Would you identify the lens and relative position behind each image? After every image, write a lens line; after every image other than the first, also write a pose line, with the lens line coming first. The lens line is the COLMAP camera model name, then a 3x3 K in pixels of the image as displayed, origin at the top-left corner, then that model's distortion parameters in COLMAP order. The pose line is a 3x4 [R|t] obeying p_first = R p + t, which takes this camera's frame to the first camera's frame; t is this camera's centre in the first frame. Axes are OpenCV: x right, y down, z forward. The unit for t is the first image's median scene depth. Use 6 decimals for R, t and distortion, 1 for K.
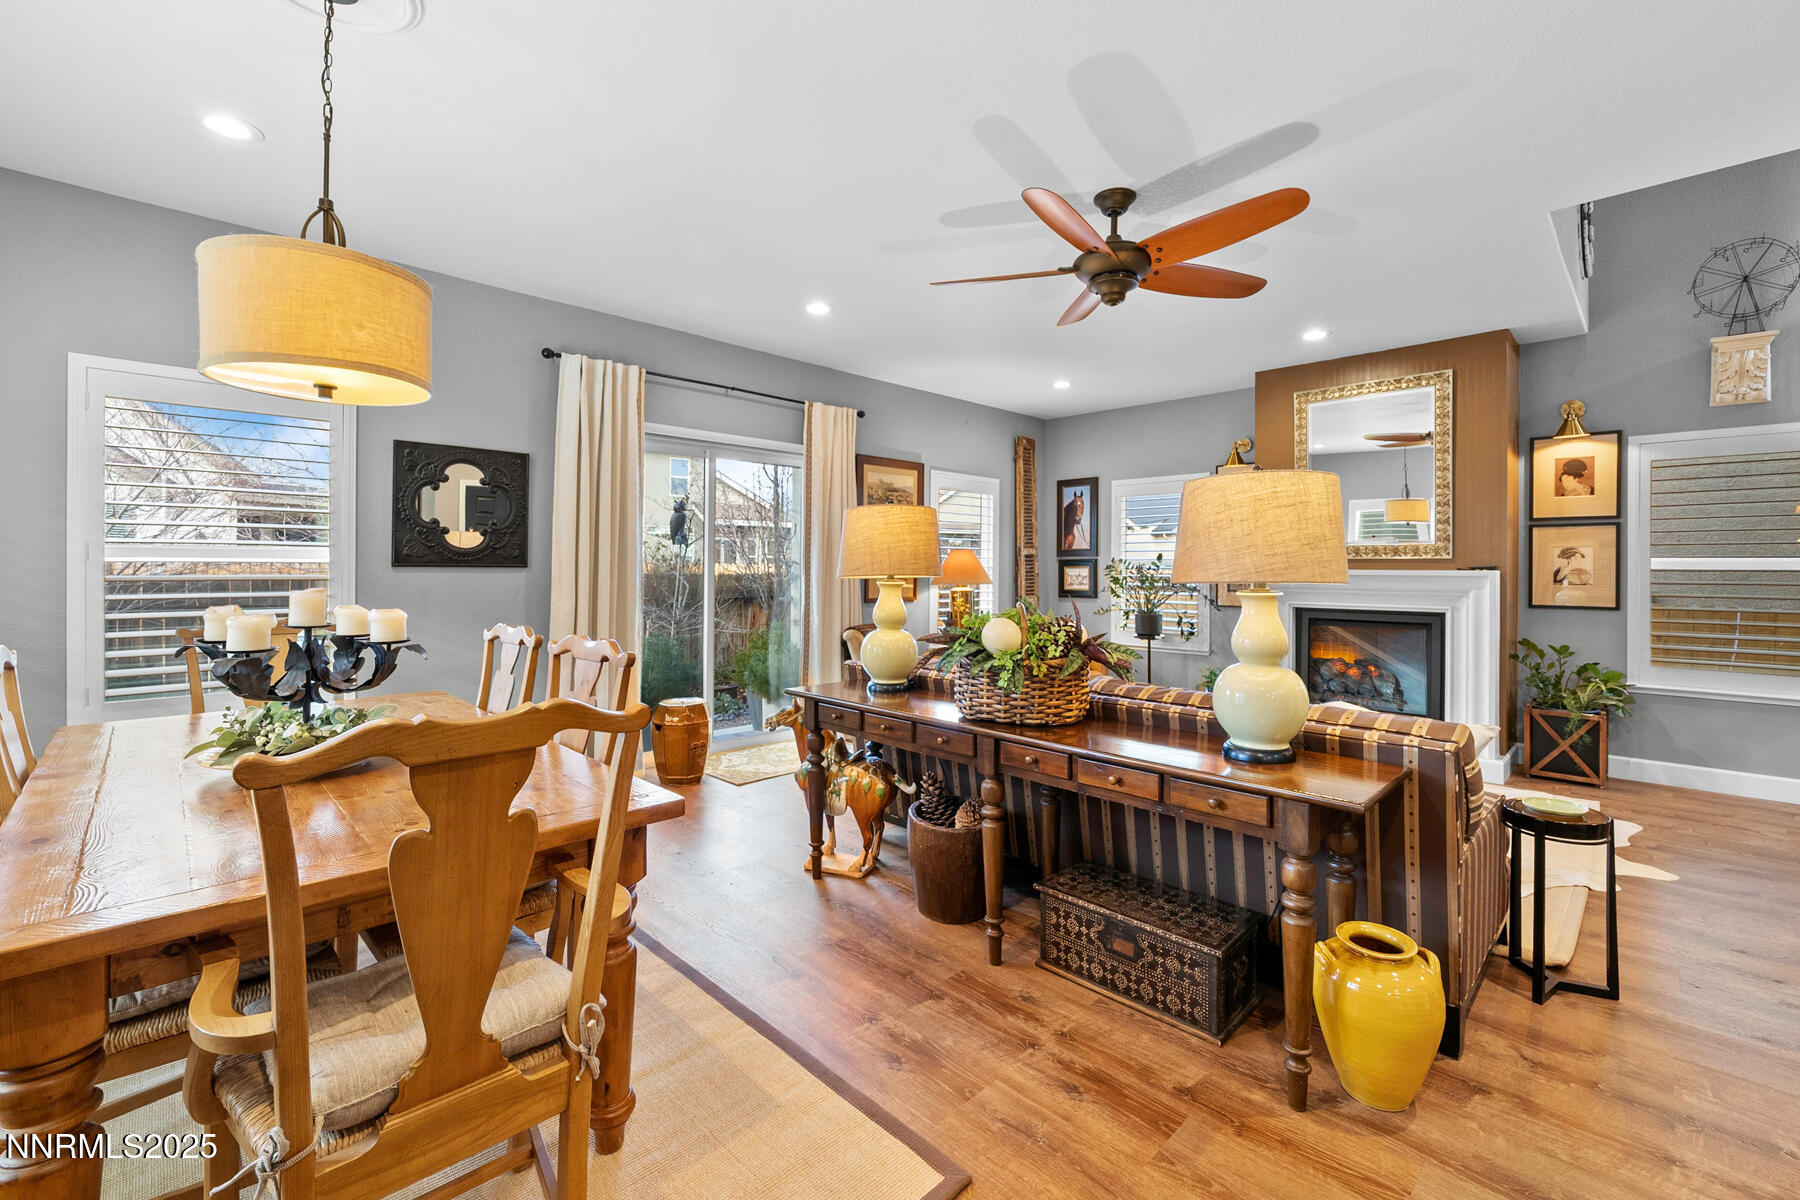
lens RADIAL K [[751.6, 0, 906.5], [0, 751.6, 576.3], [0, 0, 1]] dist [-0.001197, -0.000051]
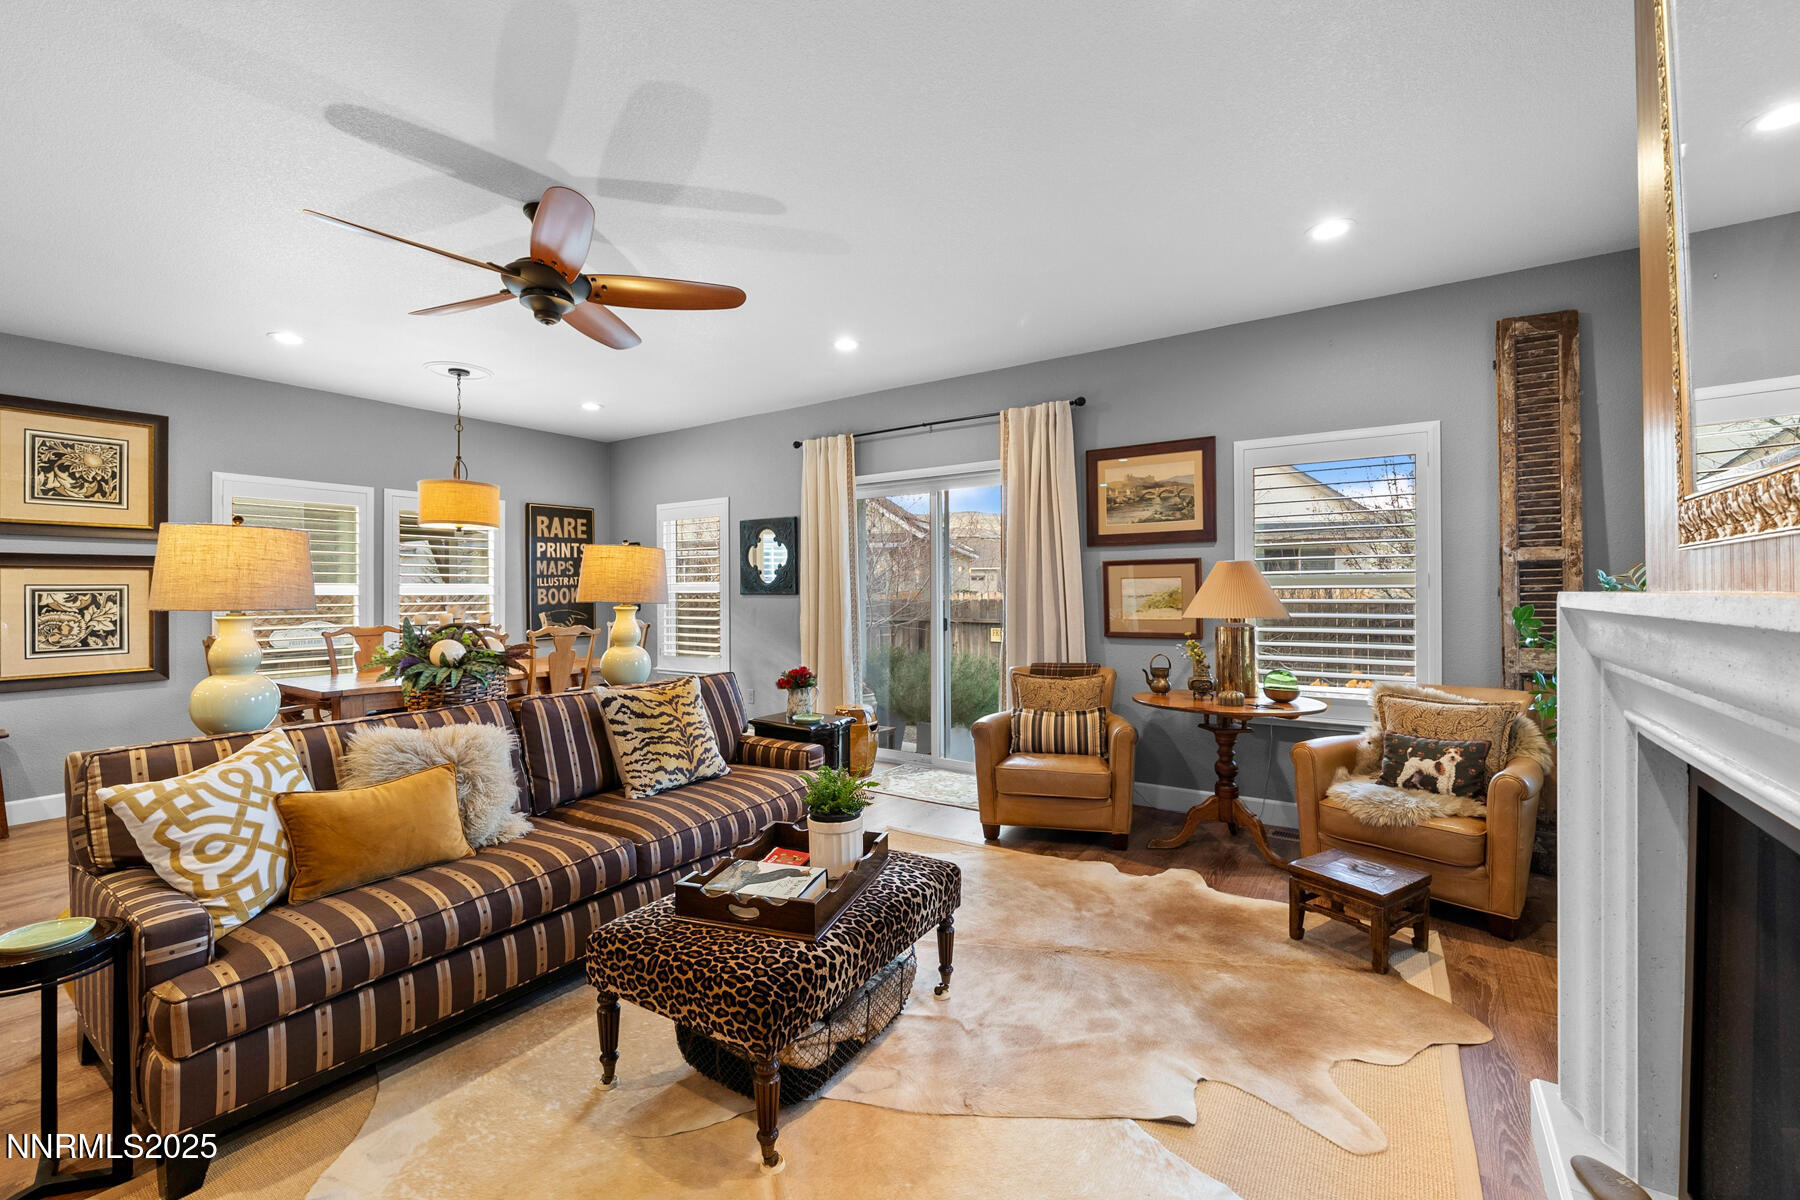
lens RADIAL K [[751.6, 0, 906.5], [0, 751.6, 576.3], [0, 0, 1]] dist [-0.001197, -0.000051]
pose [[0.199041, -0.032206, -0.979462, 0.747854], [-0.009266, 0.999353, -0.034743, 0.000375], [0.979947, 0.015991, 0.198614, 0.723852]]
